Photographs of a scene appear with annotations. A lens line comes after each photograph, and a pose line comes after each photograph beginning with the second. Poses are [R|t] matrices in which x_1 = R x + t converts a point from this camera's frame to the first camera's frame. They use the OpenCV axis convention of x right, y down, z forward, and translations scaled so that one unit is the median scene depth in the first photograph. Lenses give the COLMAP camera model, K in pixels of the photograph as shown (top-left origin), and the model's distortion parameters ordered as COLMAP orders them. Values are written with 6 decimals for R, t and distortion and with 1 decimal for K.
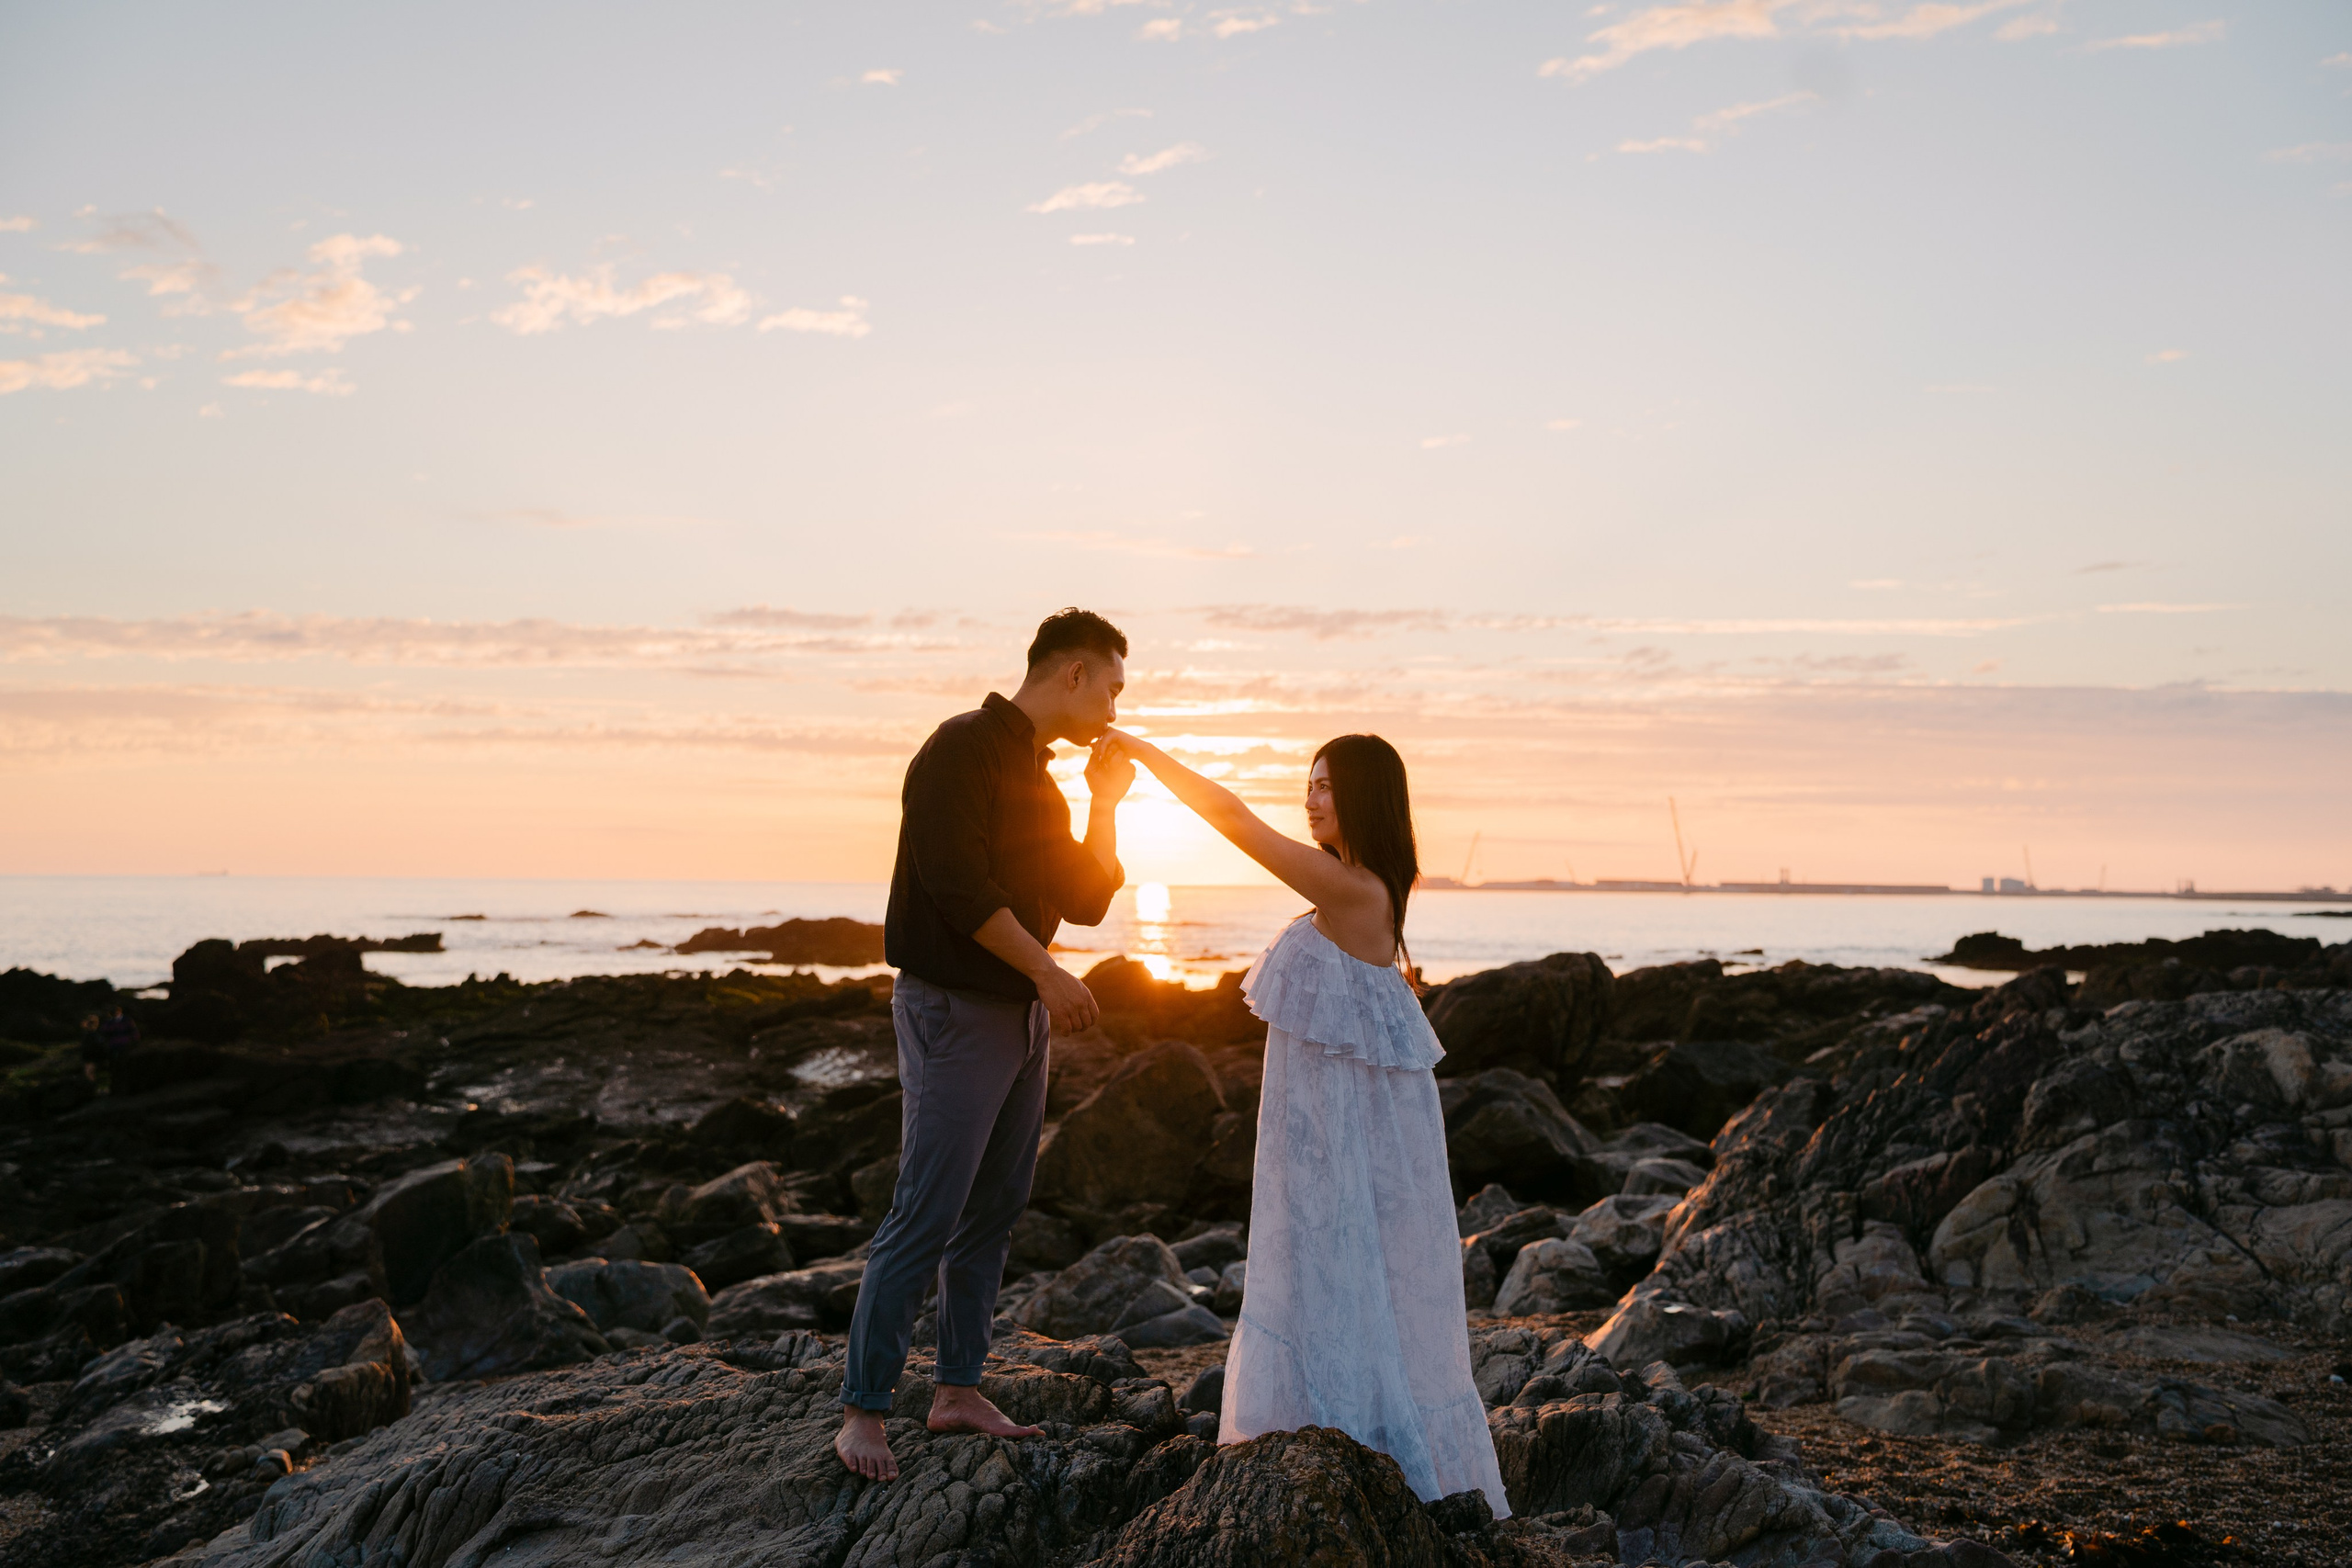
lens RADIAL K [[2432.4, 0, 1168.6], [0, 2432.4, 792.9], [0, 0, 1]] dist [0.026580, 0.162151]
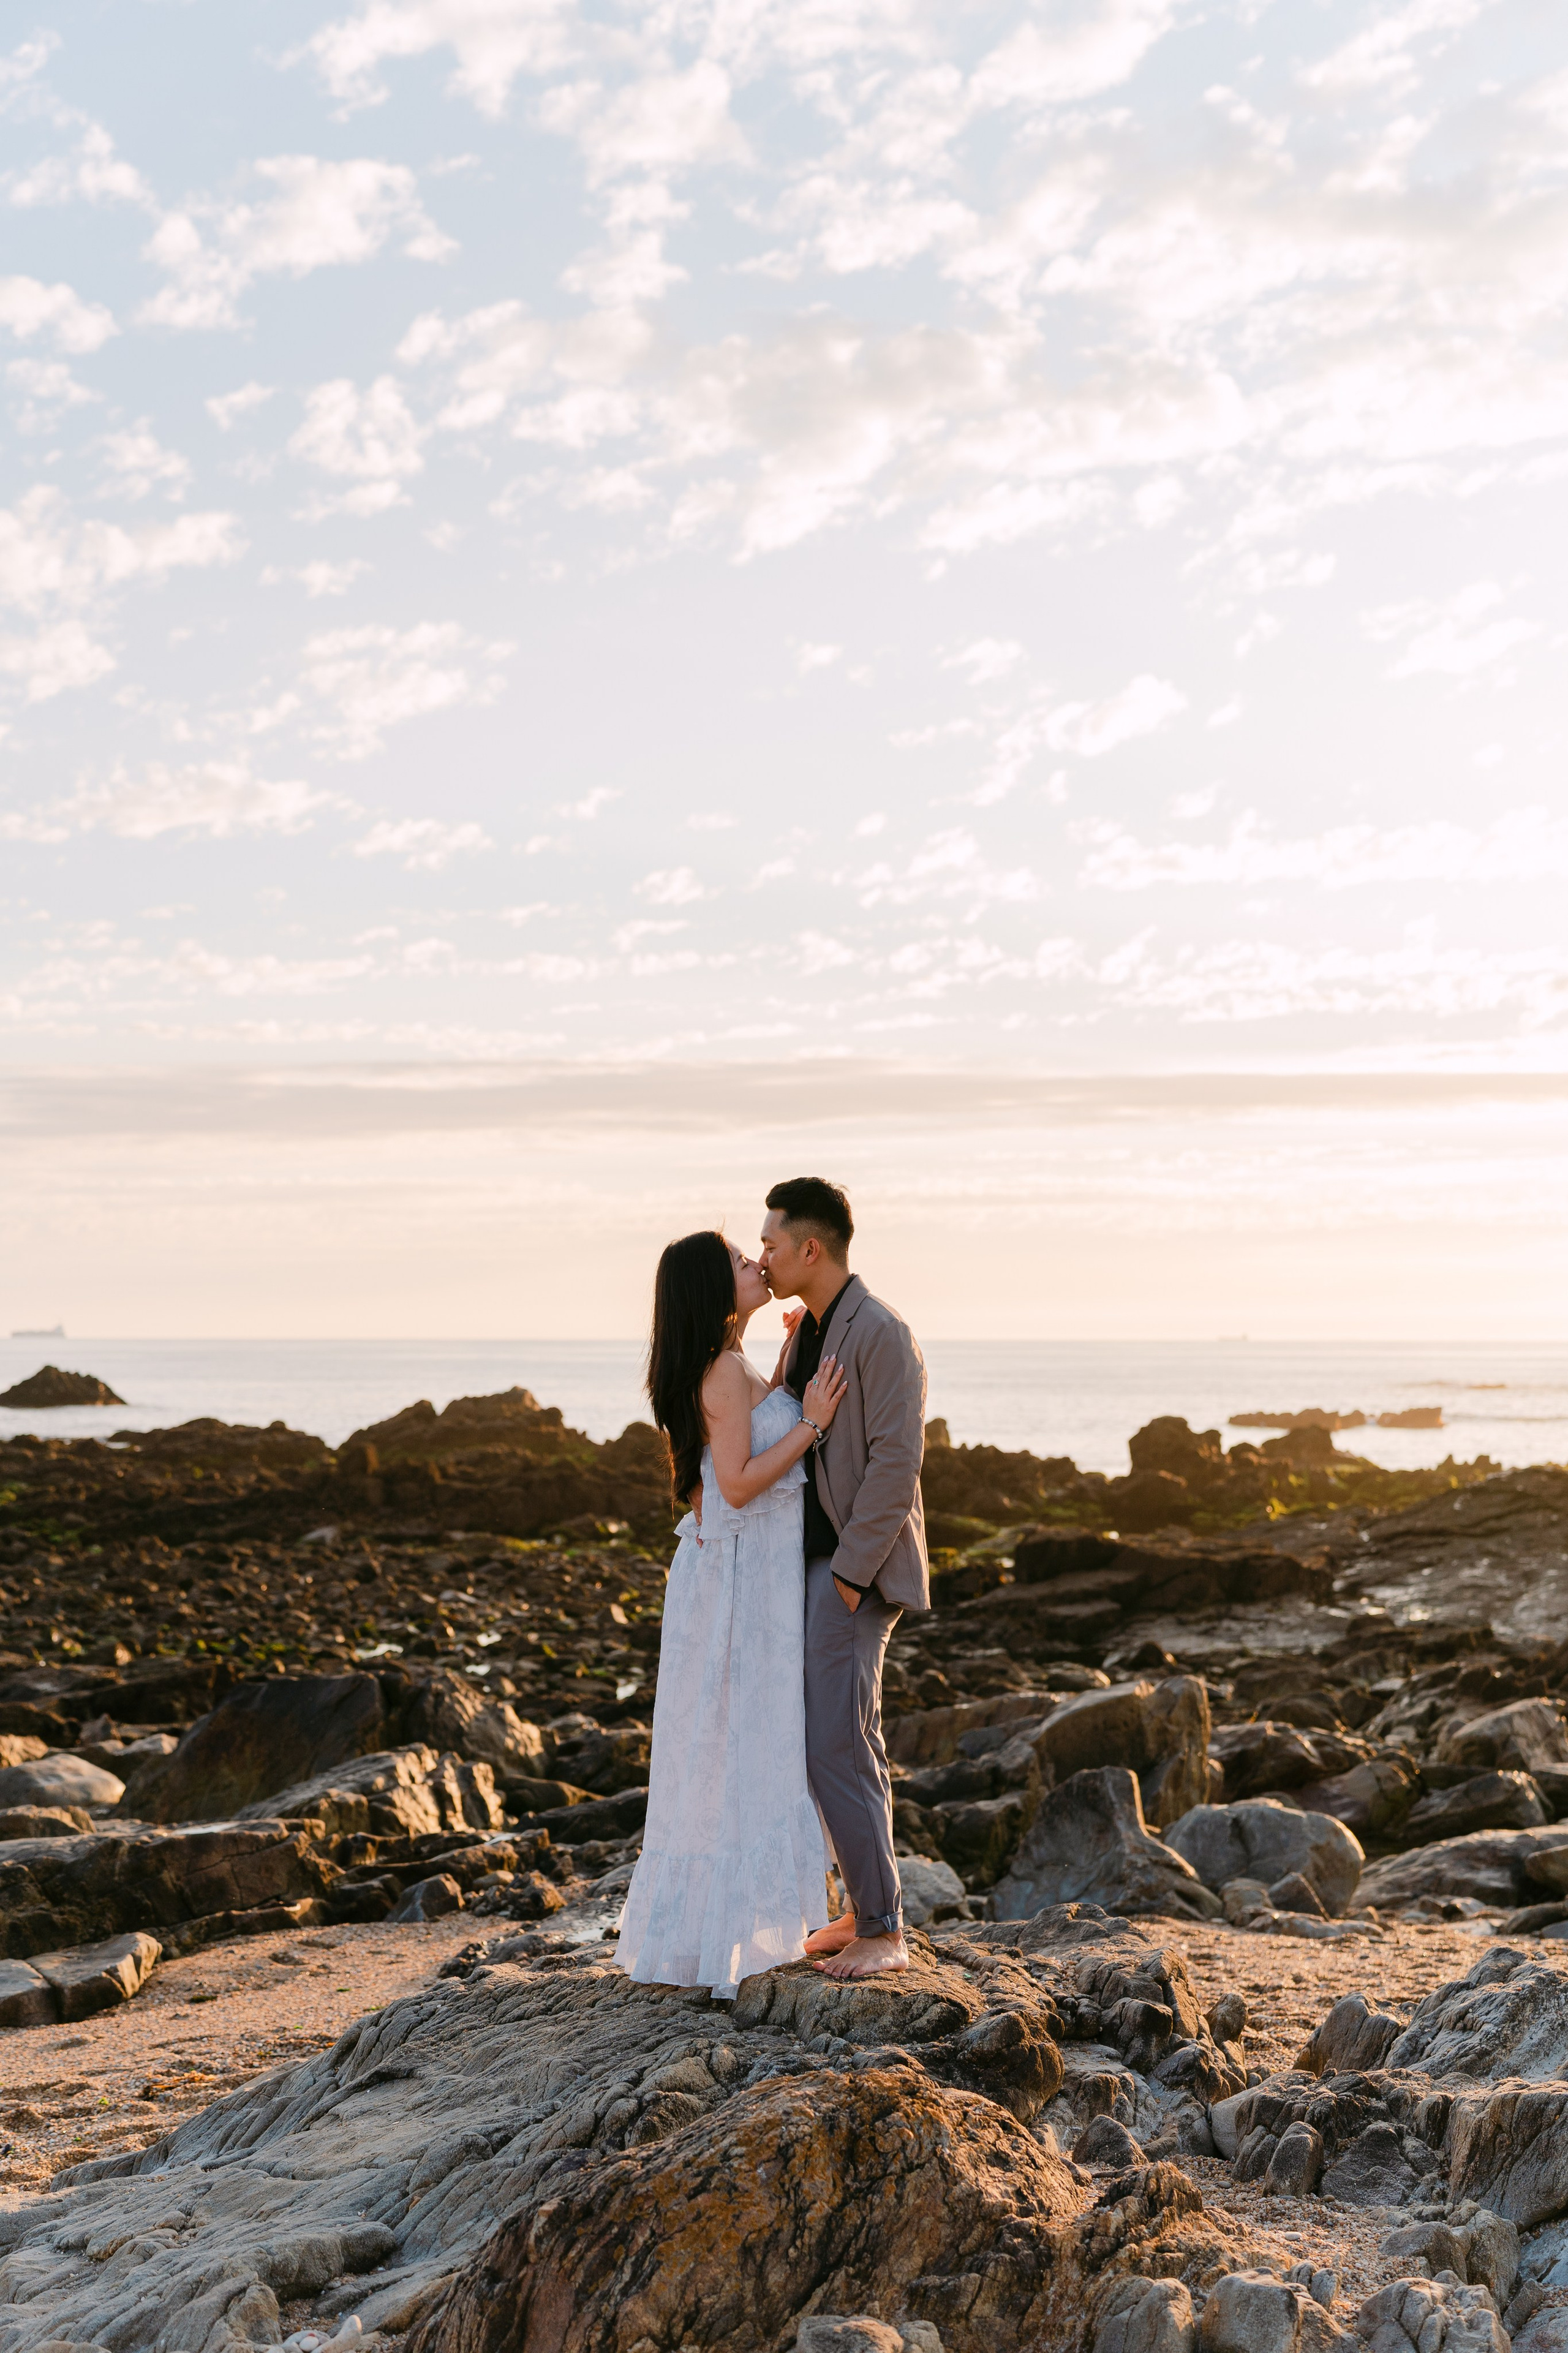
lens RADIAL K [[2777.3, 0, 789.8], [0, 2777.3, 1178.6], [0, 0, 1]] dist [-0.003873, -0.016256]
pose [[0.863568, -0.038400, -0.502769, 0.151720], [0.026396, 0.999172, -0.030976, -0.015146], [0.503542, 0.013479, 0.863866, 0.008019]]
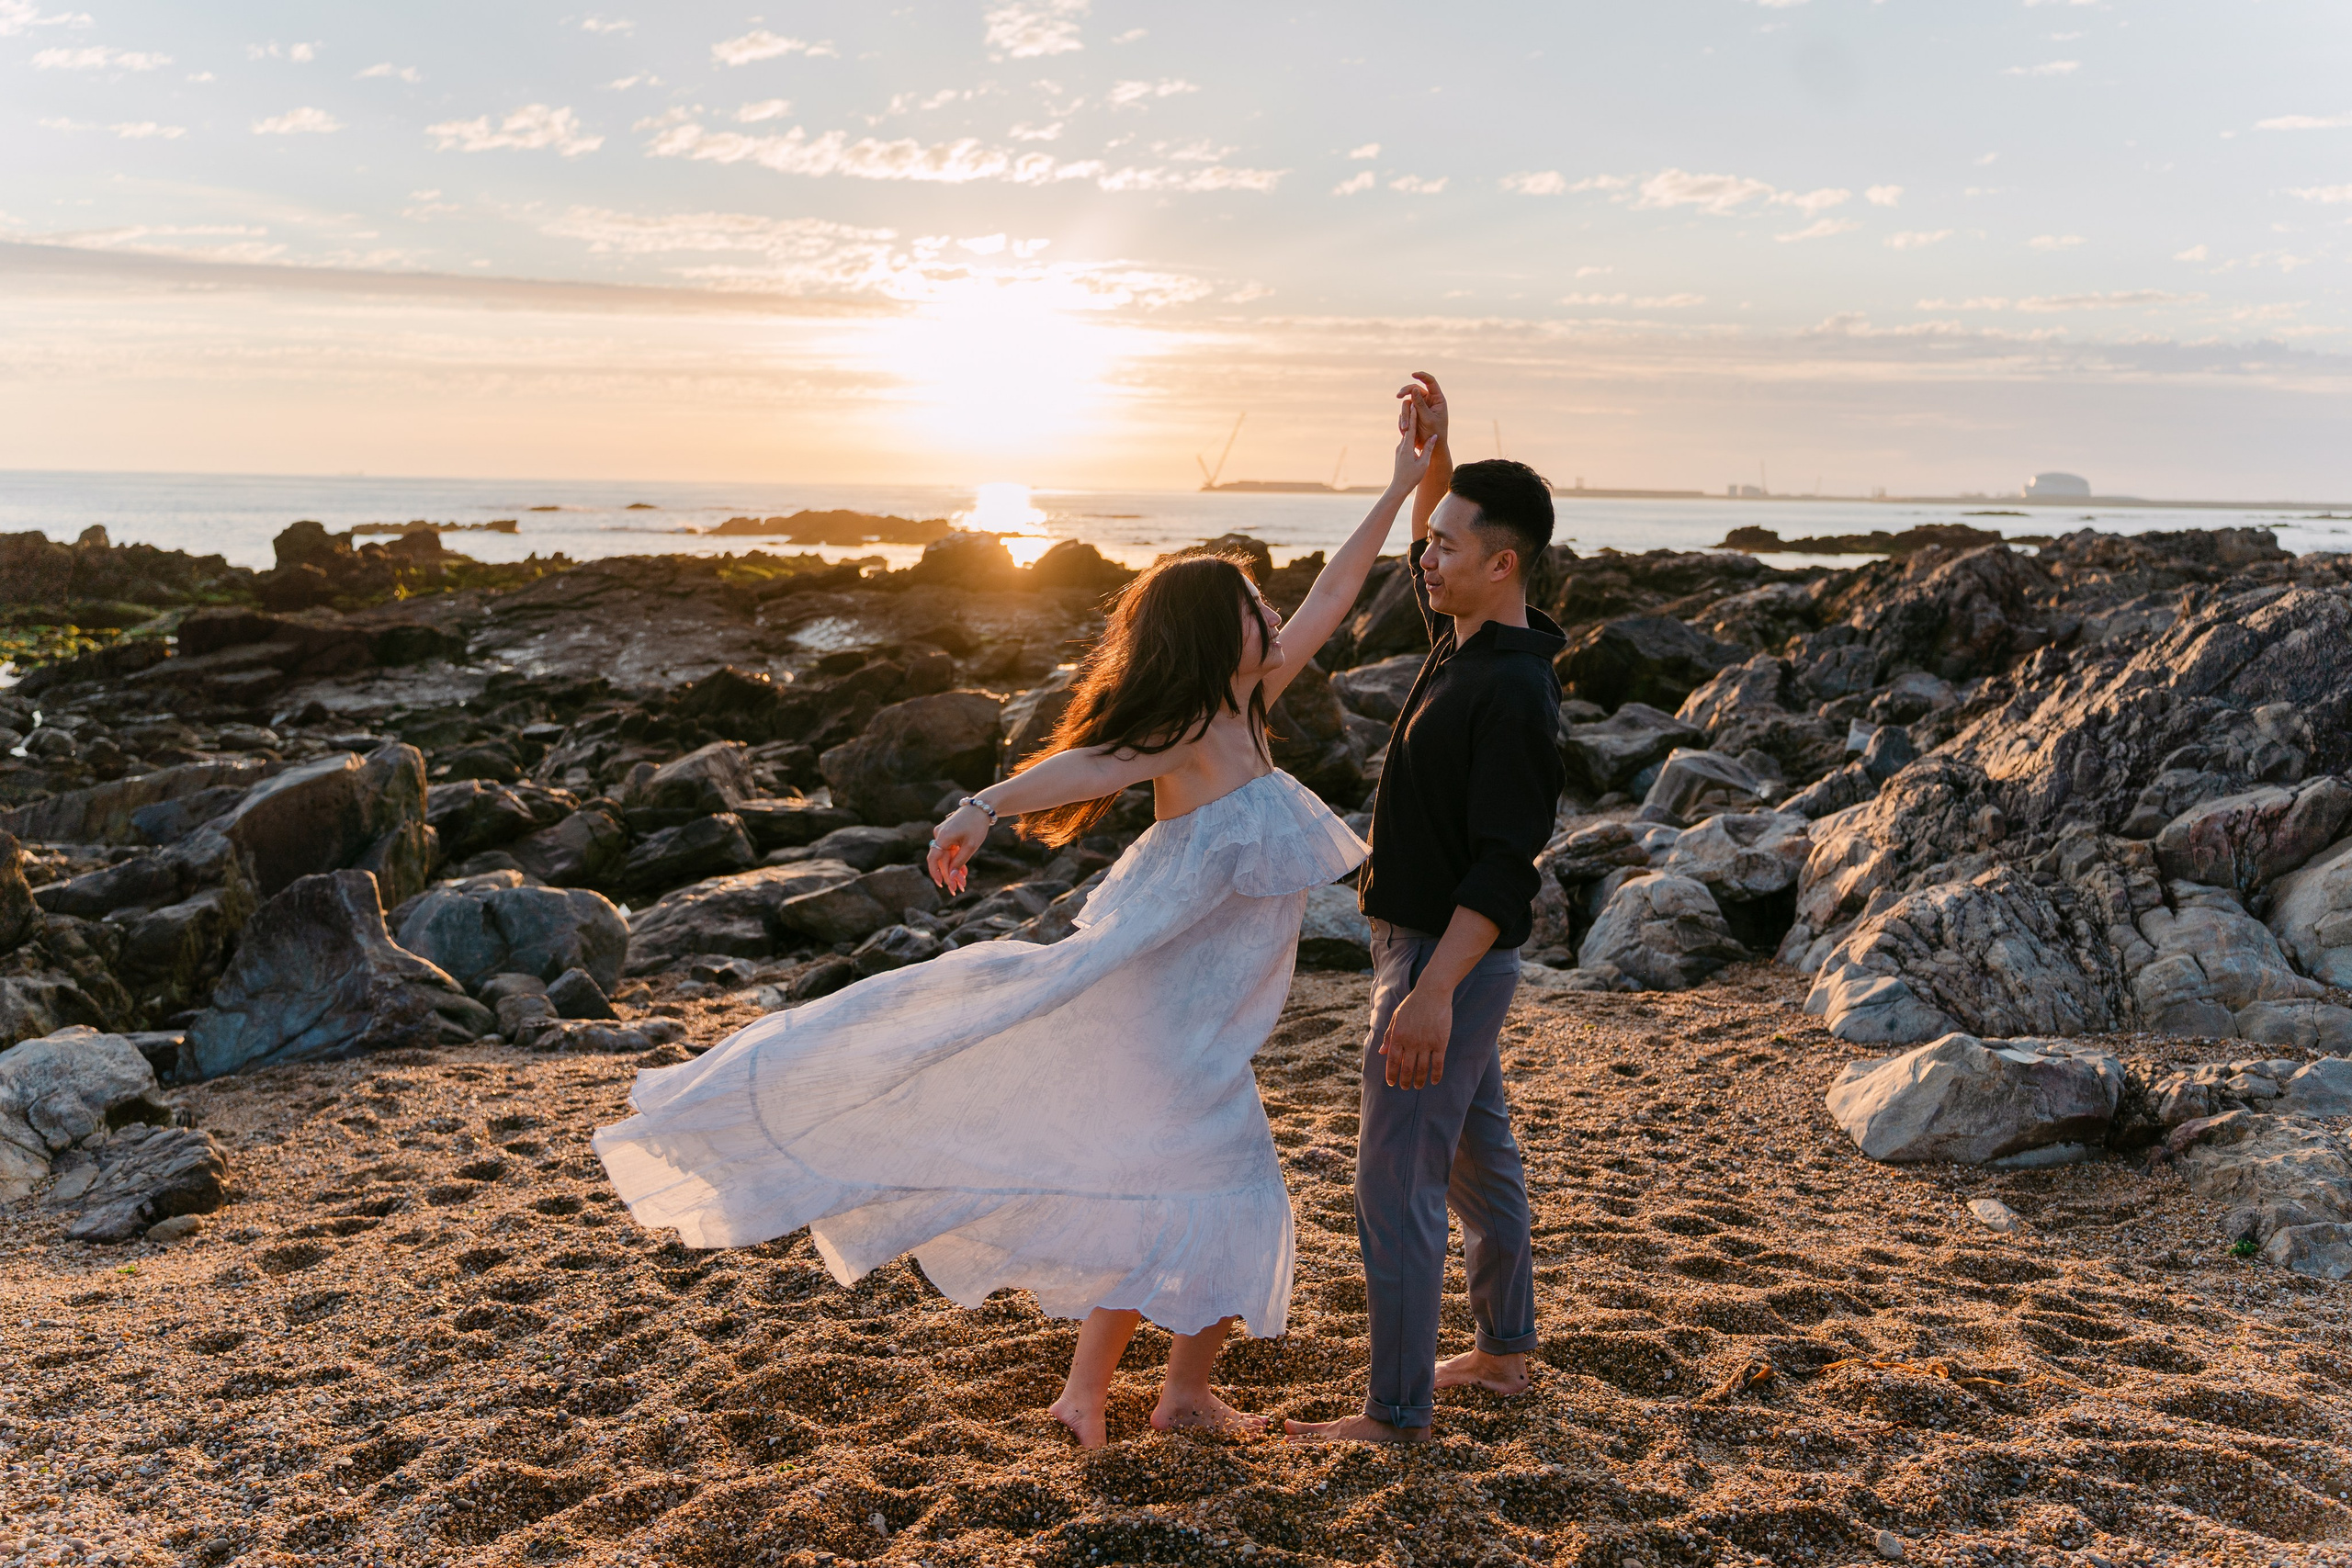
lens RADIAL K [[1894.1, 0, 1173.0], [0, 1894.1, 779.4], [0, 0, 1]] dist [0.009030, -0.009832]
pose [[0.999341, 0.000347, 0.036304, -0.023865], [-0.007228, 0.981838, 0.189582, 0.031359], [-0.035579, -0.189719, 0.981194, 0.357436]]
